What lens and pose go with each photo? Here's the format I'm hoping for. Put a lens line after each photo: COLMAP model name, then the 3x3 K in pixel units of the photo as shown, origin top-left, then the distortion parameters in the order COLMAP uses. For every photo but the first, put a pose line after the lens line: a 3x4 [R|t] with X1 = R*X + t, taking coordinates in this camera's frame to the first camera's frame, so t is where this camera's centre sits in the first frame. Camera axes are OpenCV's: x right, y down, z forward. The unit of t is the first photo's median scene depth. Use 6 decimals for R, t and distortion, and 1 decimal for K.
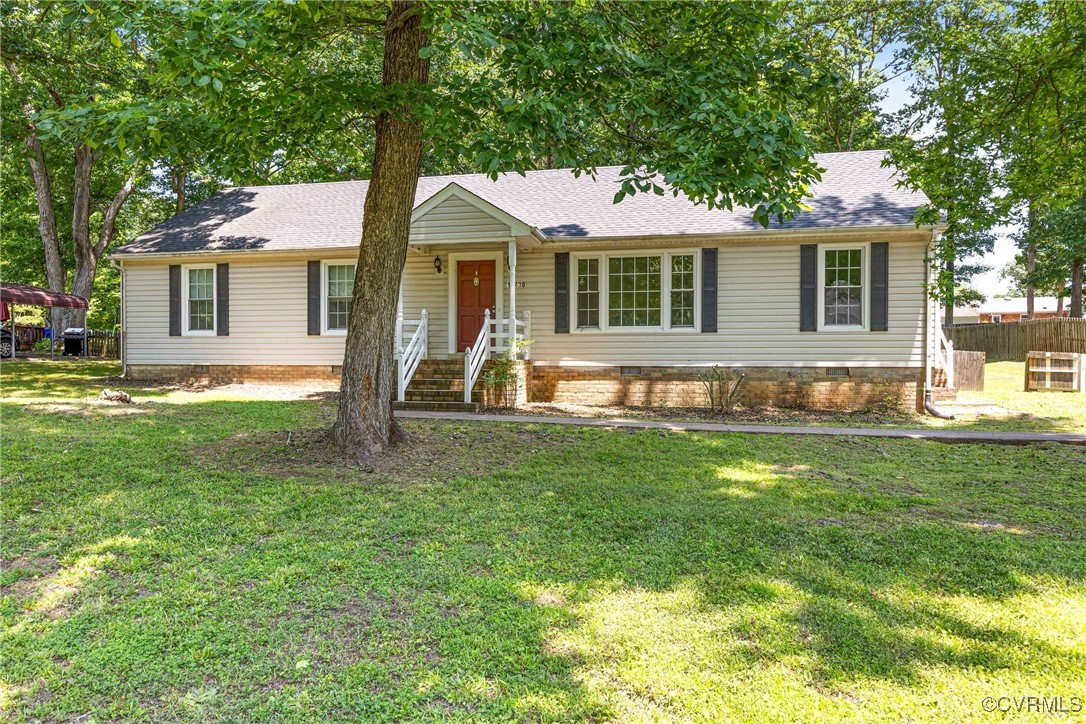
lens RADIAL K [[691.5, 0, 543.9], [0, 691.5, 356.8], [0, 0, 1]] dist [-0.005081, 0.000008]
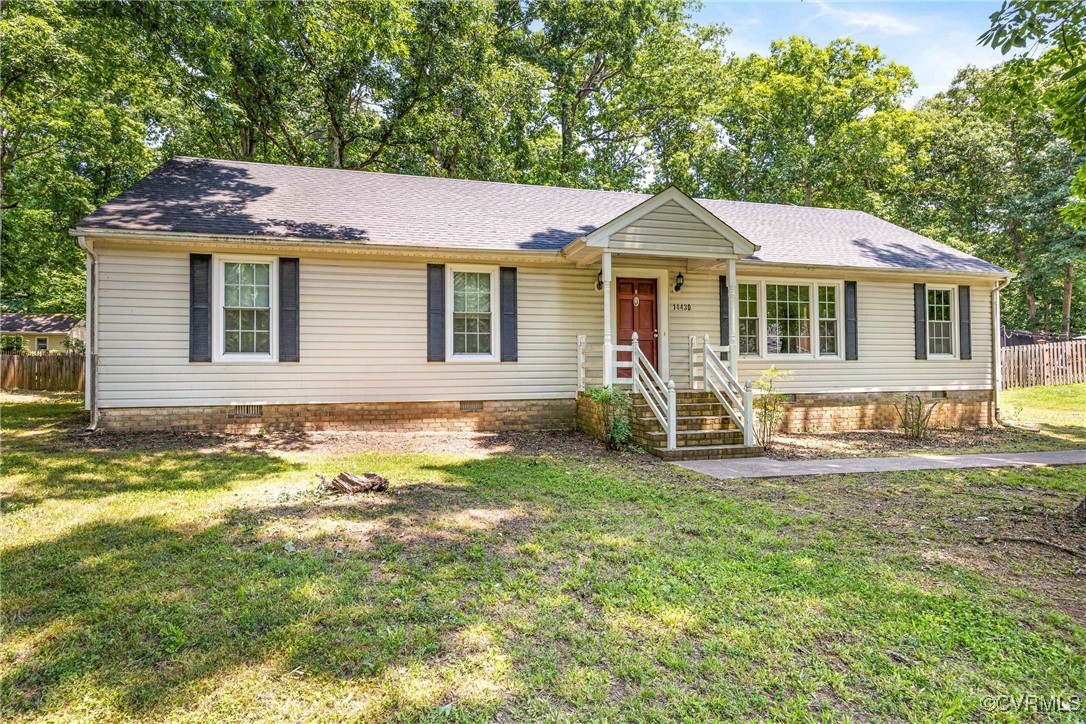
lens RADIAL K [[633.6, 0, 542.9], [0, 633.6, 366.3], [0, 0, 1]] dist [-0.002008, -0.004069]
pose [[0.875106, -0.000012, 0.483931, -0.594043], [0.013248, 0.999626, -0.023933, -0.008100], [-0.483749, 0.027355, 0.874779, 0.349438]]
